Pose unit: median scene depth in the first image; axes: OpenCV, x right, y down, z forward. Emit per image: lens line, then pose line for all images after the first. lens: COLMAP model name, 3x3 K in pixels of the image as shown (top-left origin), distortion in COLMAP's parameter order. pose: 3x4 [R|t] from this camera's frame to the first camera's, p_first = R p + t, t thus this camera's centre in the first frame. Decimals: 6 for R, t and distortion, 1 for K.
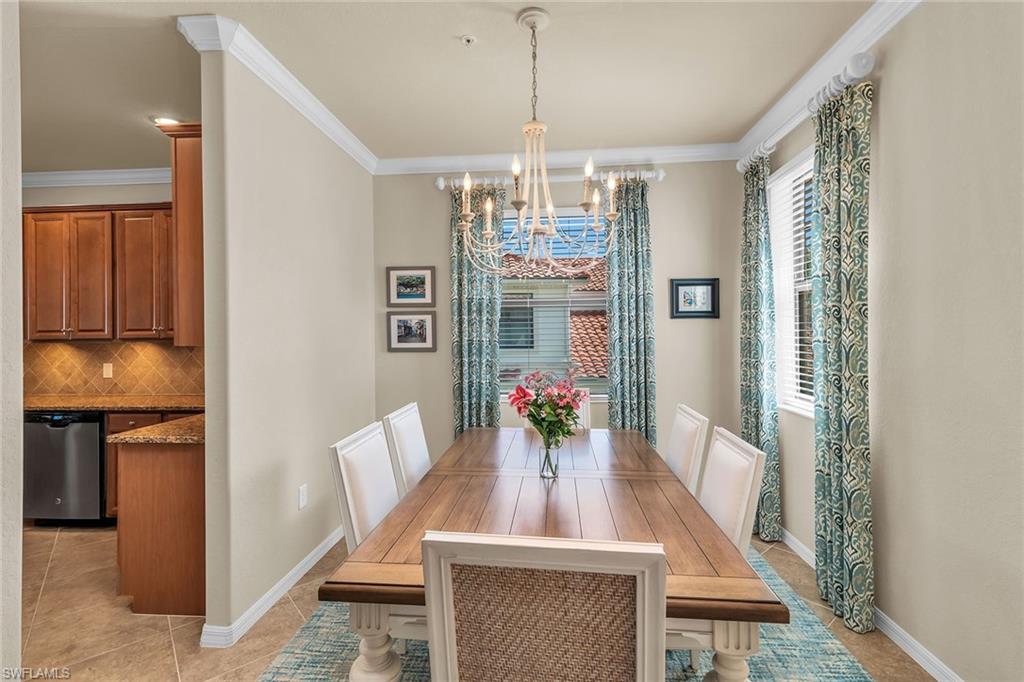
lens RADIAL K [[484.0, 0, 512.0], [0, 484.0, 341.0], [0, 0, 1]] dist [0.002444, 0.000283]
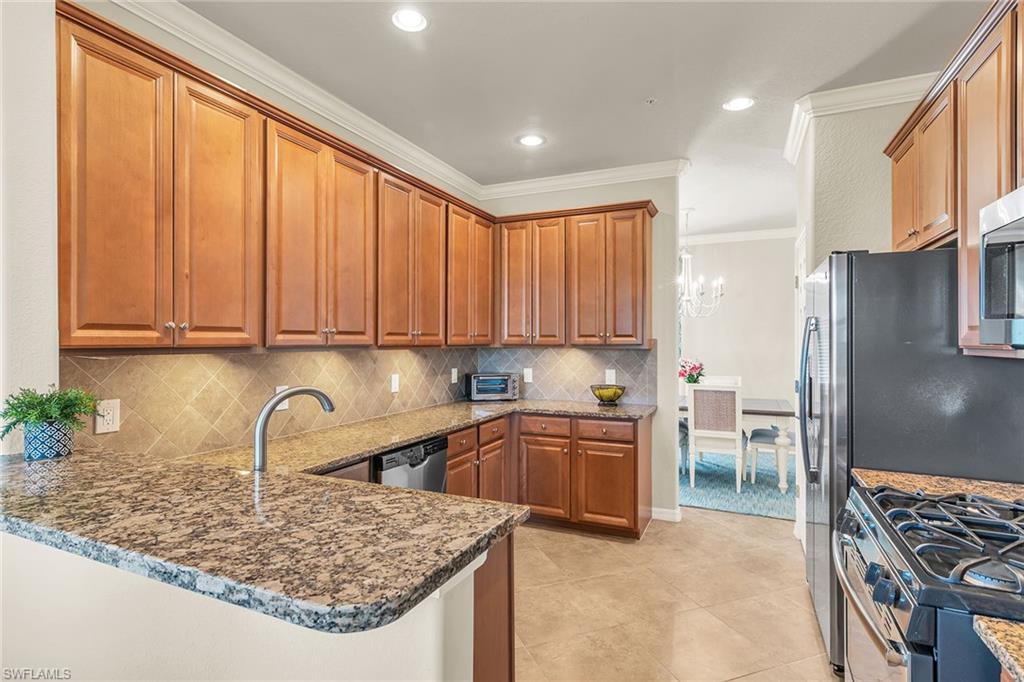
lens RADIAL K [[484.0, 0, 512.0], [0, 484.0, 341.0], [0, 0, 1]] dist [0.002444, 0.000283]
pose [[0.368908, 0.012184, 0.929386, -1.290581], [-0.003068, 0.999925, -0.011891, -0.003335], [-0.929461, 0.001535, 0.368917, 0.512012]]
